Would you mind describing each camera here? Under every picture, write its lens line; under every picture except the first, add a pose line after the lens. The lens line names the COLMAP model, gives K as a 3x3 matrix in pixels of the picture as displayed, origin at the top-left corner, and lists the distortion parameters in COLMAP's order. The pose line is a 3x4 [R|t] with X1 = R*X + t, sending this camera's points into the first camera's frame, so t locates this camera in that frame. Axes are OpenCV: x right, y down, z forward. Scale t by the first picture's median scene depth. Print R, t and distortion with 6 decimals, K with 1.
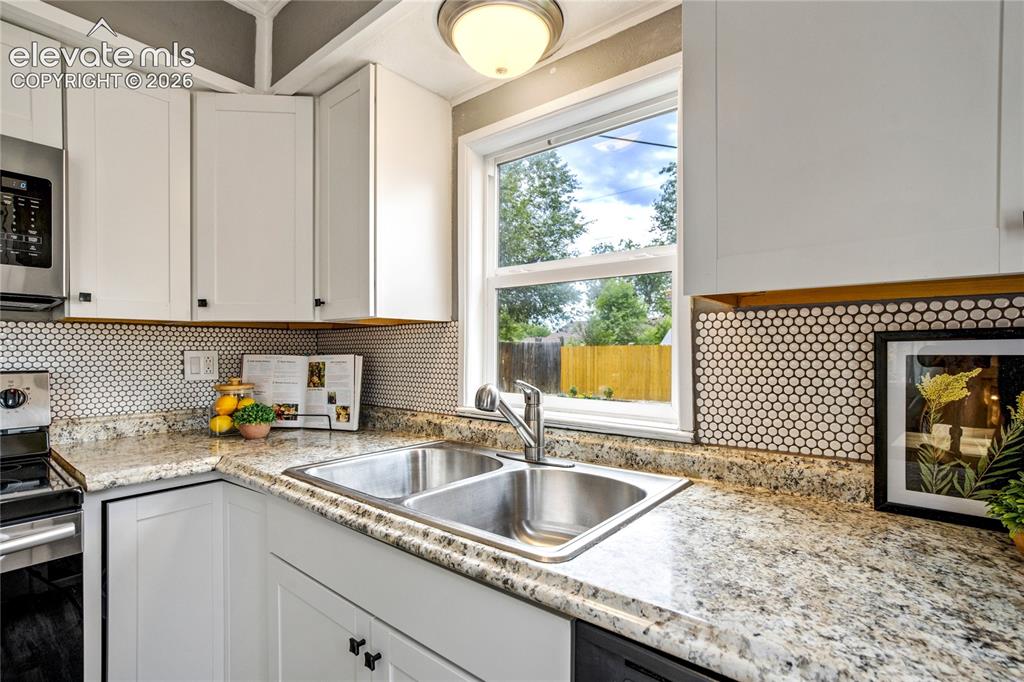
lens RADIAL K [[484.2, 0, 508.6], [0, 484.2, 349.2], [0, 0, 1]] dist [-0.006178, 0.001008]
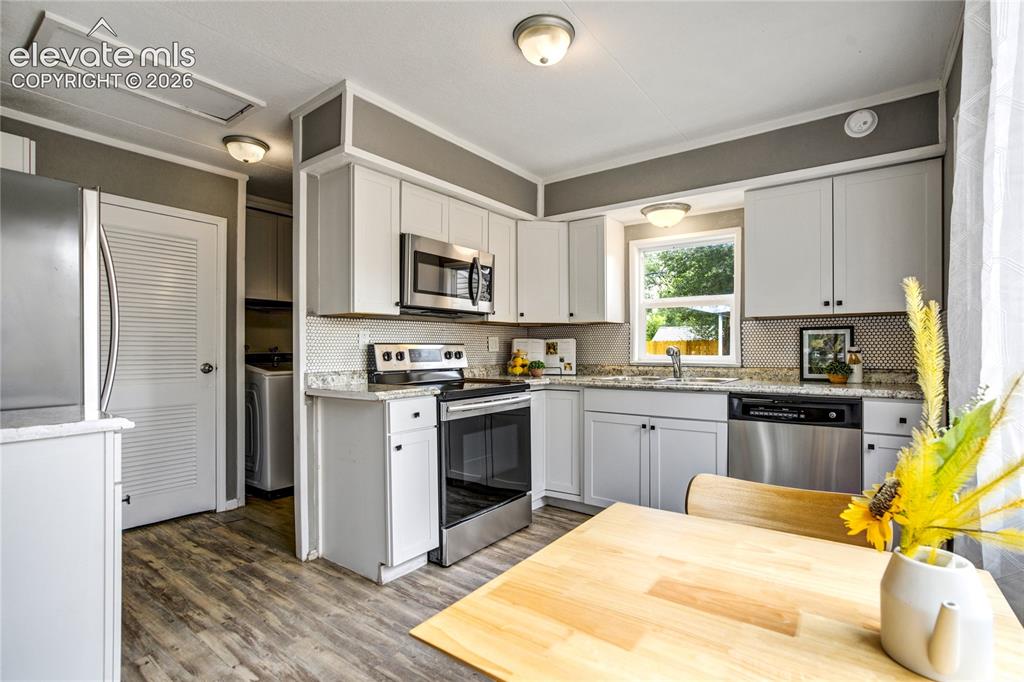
lens RADIAL K [[484.2, 0, 519.7], [0, 484.2, 345.3], [0, 0, 1]] dist [-0.006178, 0.001008]
pose [[0.997926, 0.000724, 0.064362, -0.728895], [-0.000218, 0.999969, -0.007857, 0.060064], [-0.064366, 0.007826, 0.997896, -1.159416]]
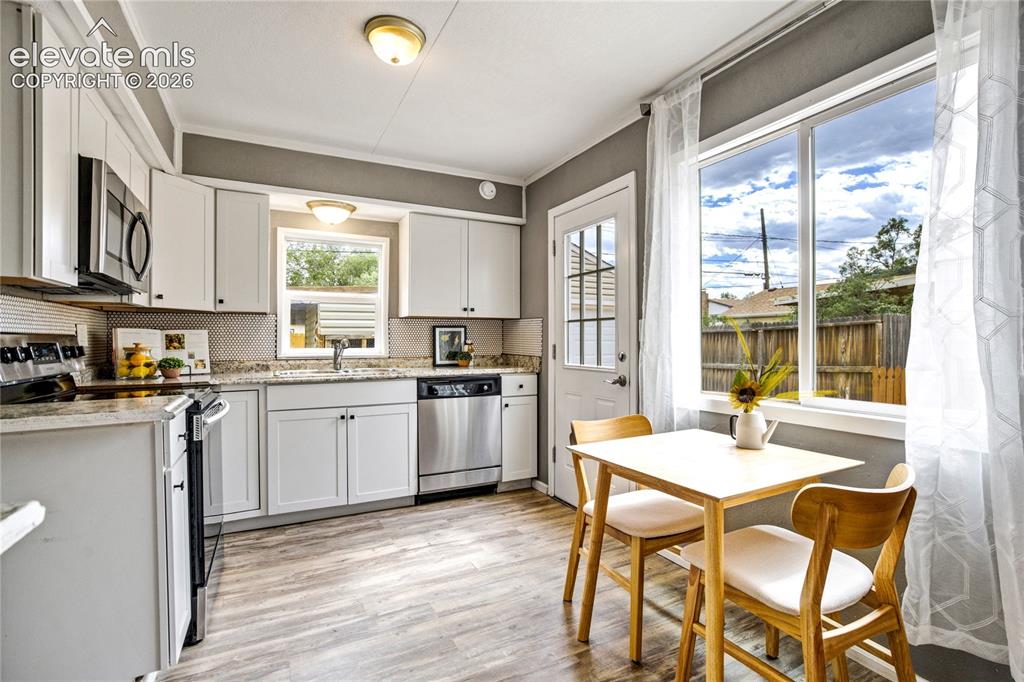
lens RADIAL K [[484.2, 0, 512.4], [0, 484.2, 337.8], [0, 0, 1]] dist [-0.006178, 0.001008]
pose [[0.406430, 0.008932, 0.913638, -1.543701], [0.001910, 0.999942, -0.010626, 0.064157], [-0.913680, 0.006064, 0.406389, -0.750479]]
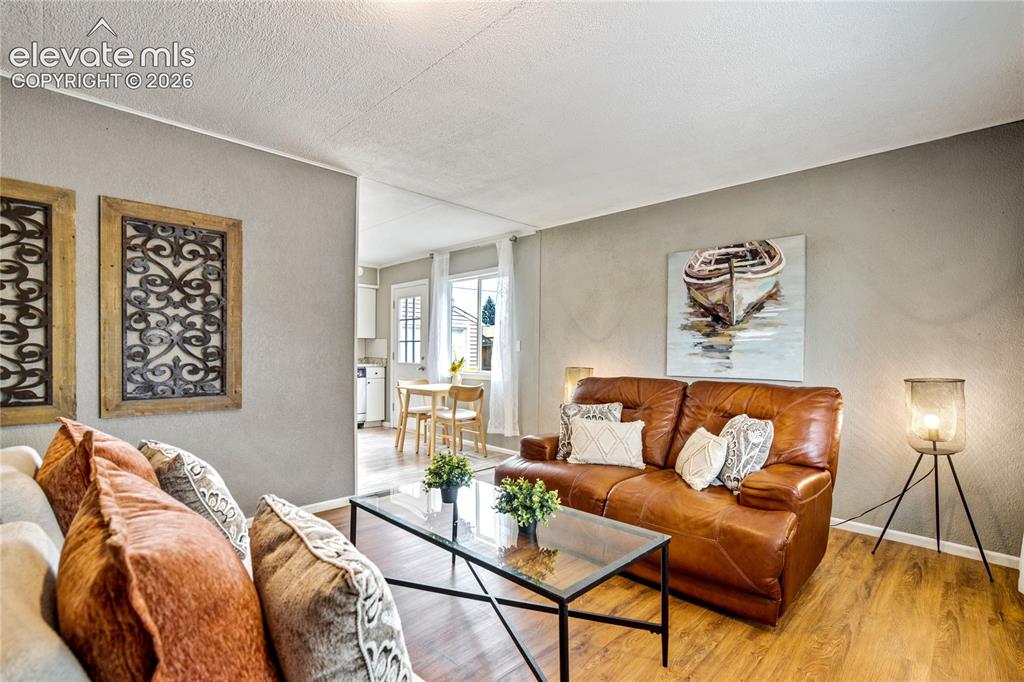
lens RADIAL K [[484.2, 0, 500.8], [0, 484.2, 348.2], [0, 0, 1]] dist [-0.006178, 0.001008]
pose [[0.127862, 0.009380, 0.991748, -3.572524], [-0.002689, 0.999955, -0.009111, 0.071934], [-0.991788, -0.001502, 0.127881, -1.512831]]
